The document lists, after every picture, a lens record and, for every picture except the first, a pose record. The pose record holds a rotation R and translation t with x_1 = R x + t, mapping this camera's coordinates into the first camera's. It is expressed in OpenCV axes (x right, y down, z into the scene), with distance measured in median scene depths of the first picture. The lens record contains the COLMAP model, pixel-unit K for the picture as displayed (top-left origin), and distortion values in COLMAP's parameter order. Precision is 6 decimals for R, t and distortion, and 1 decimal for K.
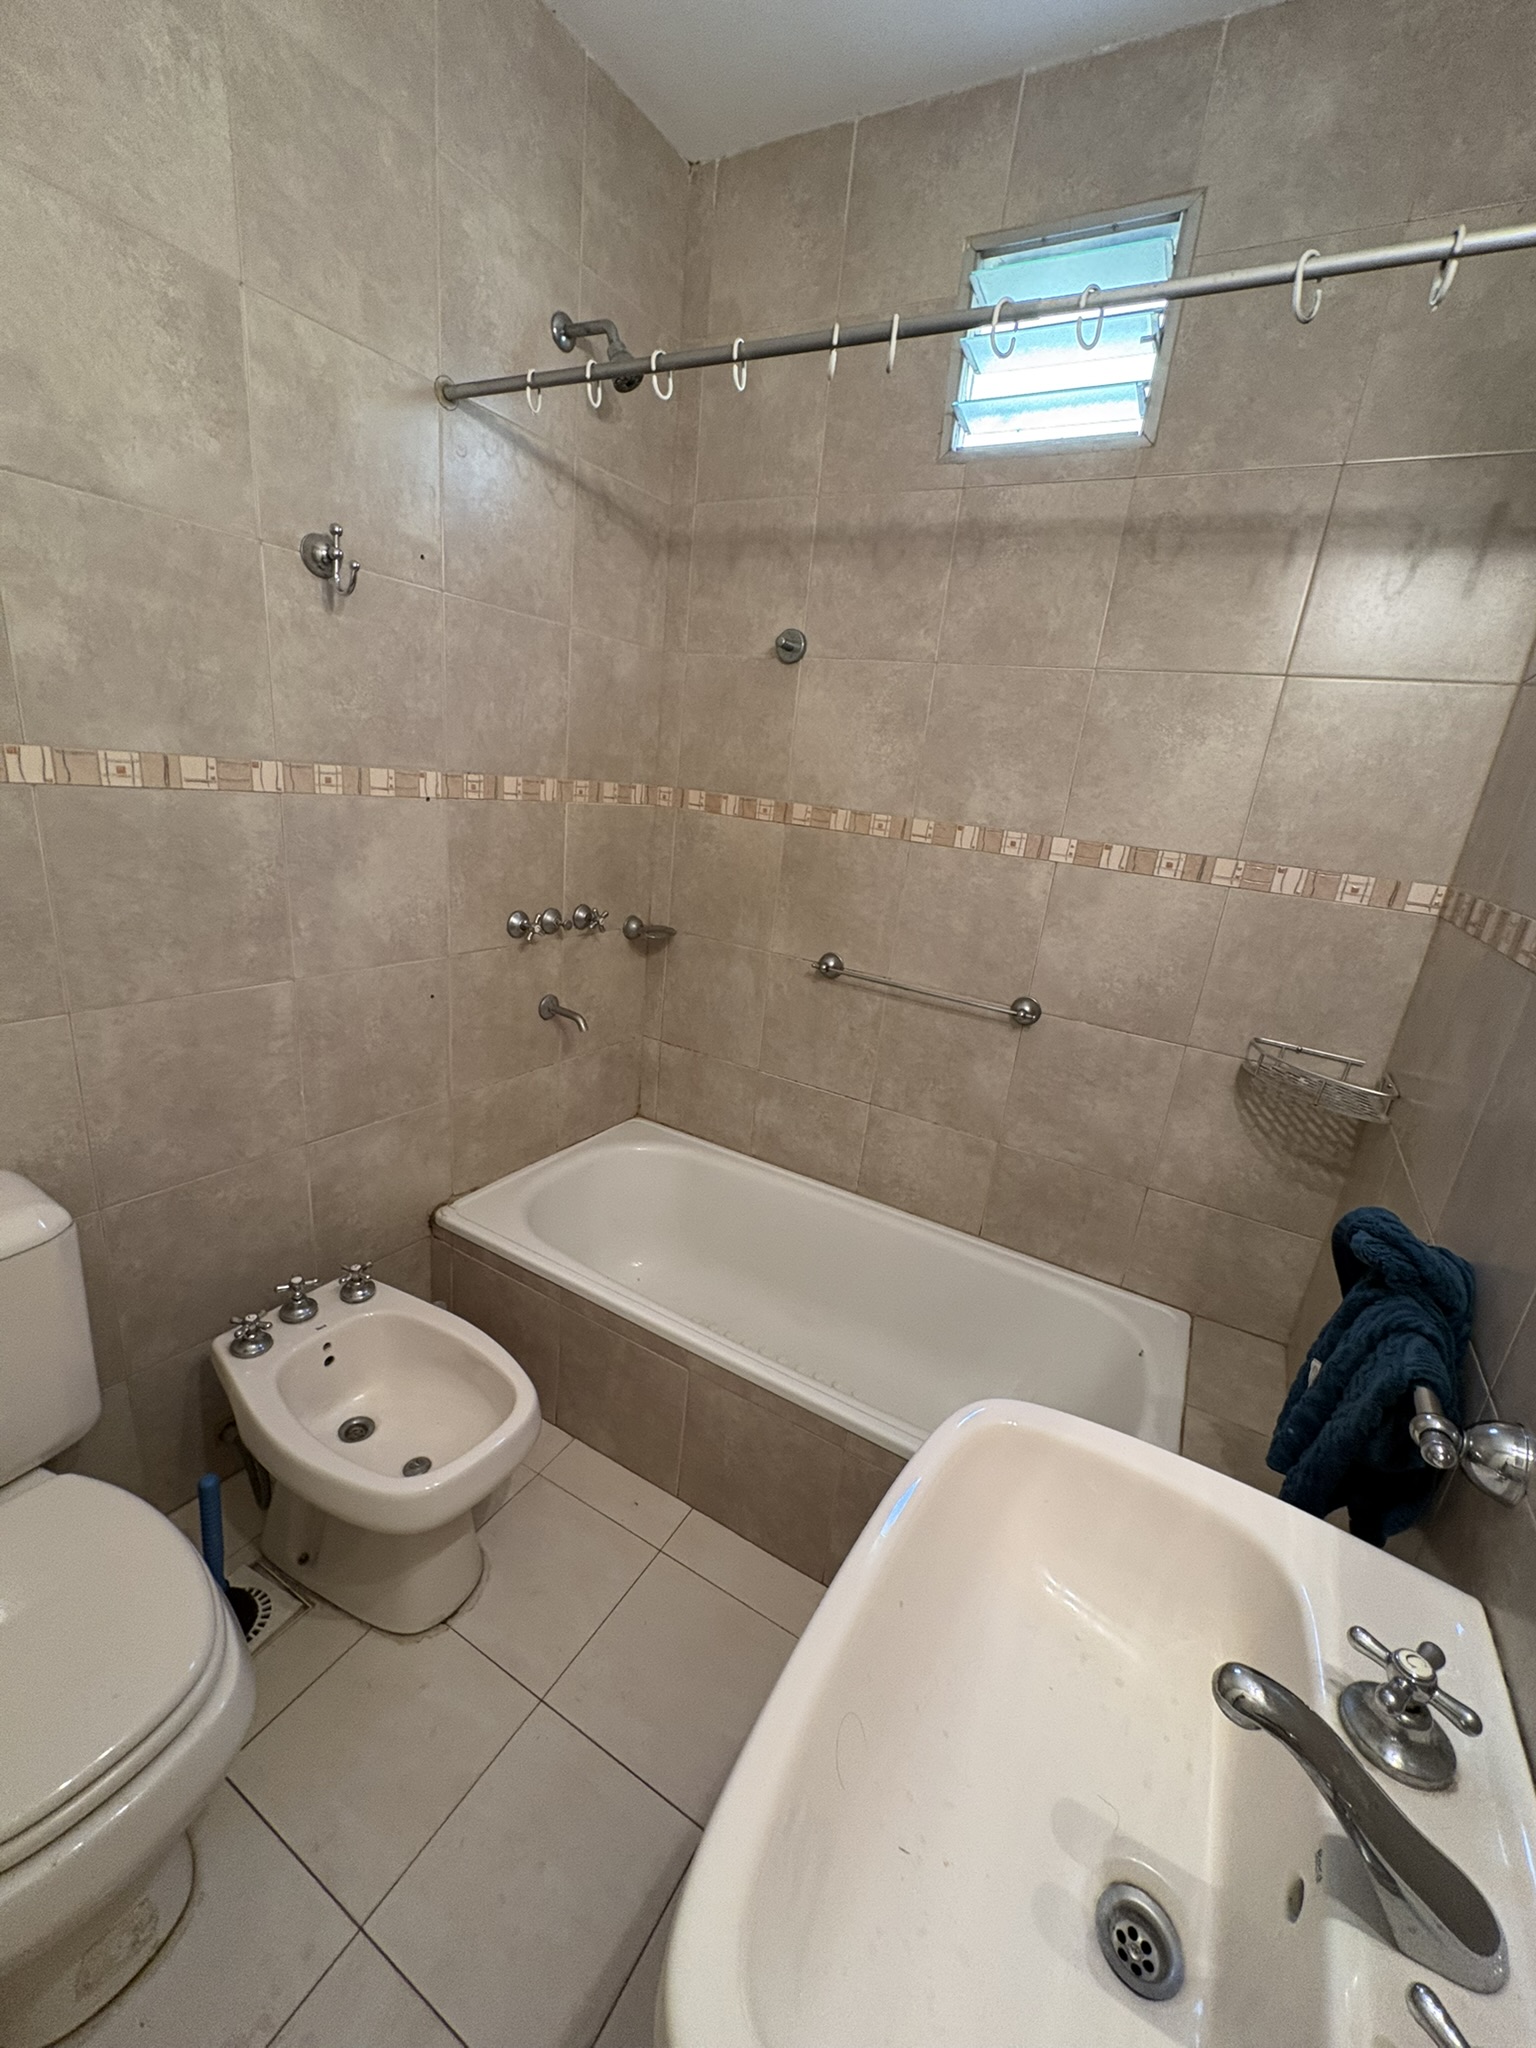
lens RADIAL K [[820.6, 0, 770.2], [0, 820.6, 1024.9], [0, 0, 1]] dist [-0.000101, 0.000294]
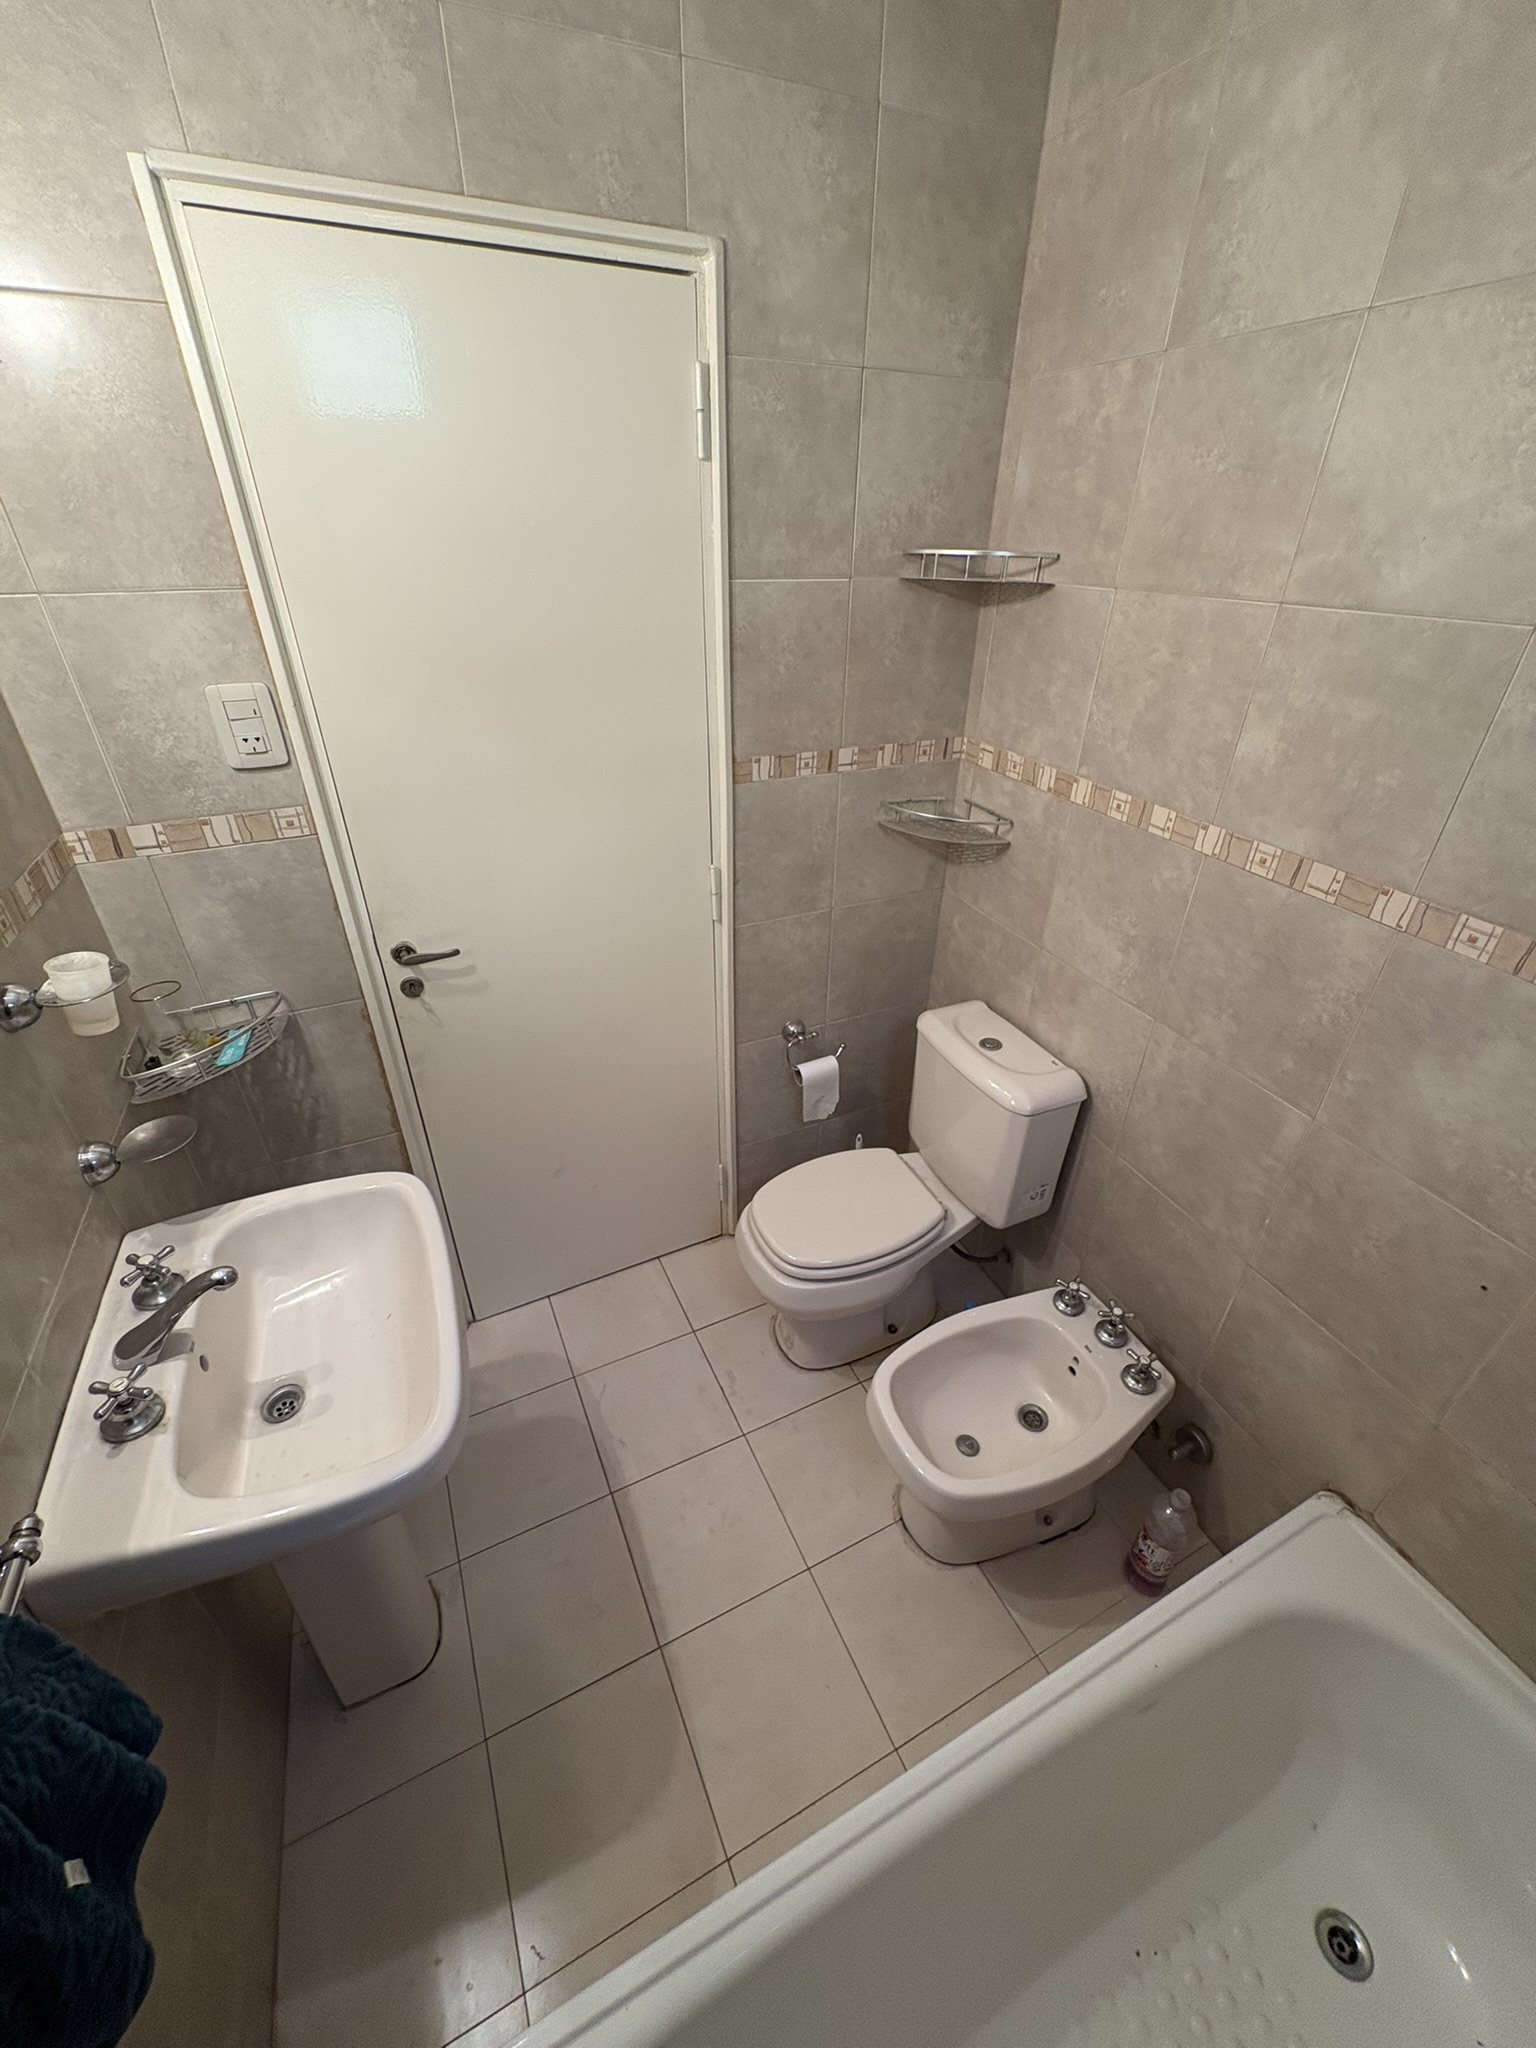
lens RADIAL K [[820.6, 0, 772.0], [0, 820.6, 1019.7], [0, 0, 1]] dist [-0.000101, 0.000294]
pose [[-0.572782, 0.323630, -0.753117, 0.433381], [-0.308313, 0.766239, 0.563756, -0.522120], [0.759516, 0.555105, -0.339108, 0.923143]]
